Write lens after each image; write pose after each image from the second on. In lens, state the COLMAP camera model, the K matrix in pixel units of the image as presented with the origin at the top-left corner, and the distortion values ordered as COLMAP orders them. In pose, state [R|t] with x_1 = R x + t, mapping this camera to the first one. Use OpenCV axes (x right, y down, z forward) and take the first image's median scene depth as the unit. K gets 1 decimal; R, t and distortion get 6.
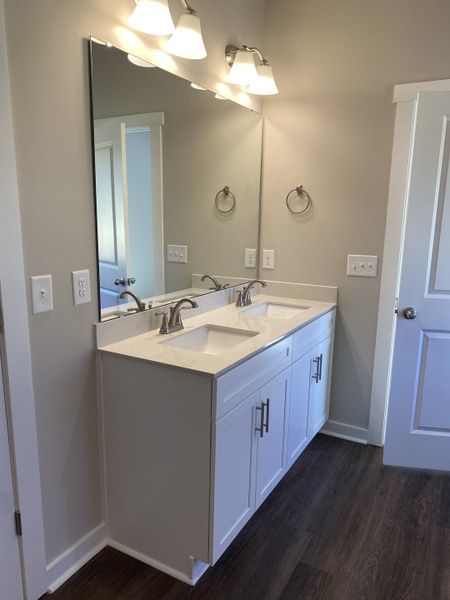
lens RADIAL K [[459.0, 0, 225.1], [0, 459.0, 300.1], [0, 0, 1]] dist [0.039916, -0.054357]
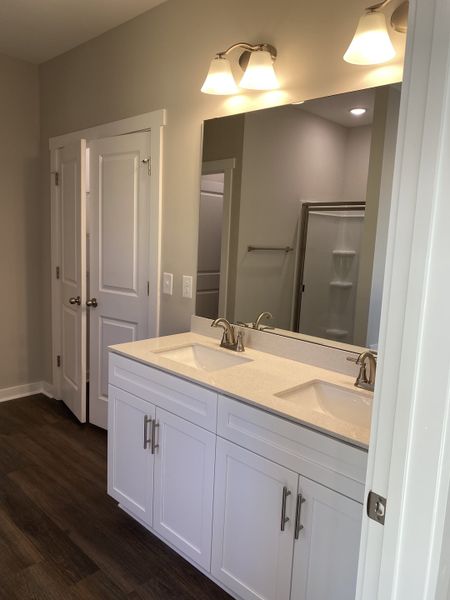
lens RADIAL K [[459.0, 0, 226.8], [0, 459.0, 297.9], [0, 0, 1]] dist [0.039916, -0.054357]
pose [[-0.257423, 0.103411, -0.960749, 1.064844], [-0.242834, 0.955427, 0.167904, -0.267822], [0.935289, 0.276525, -0.220837, 1.386929]]
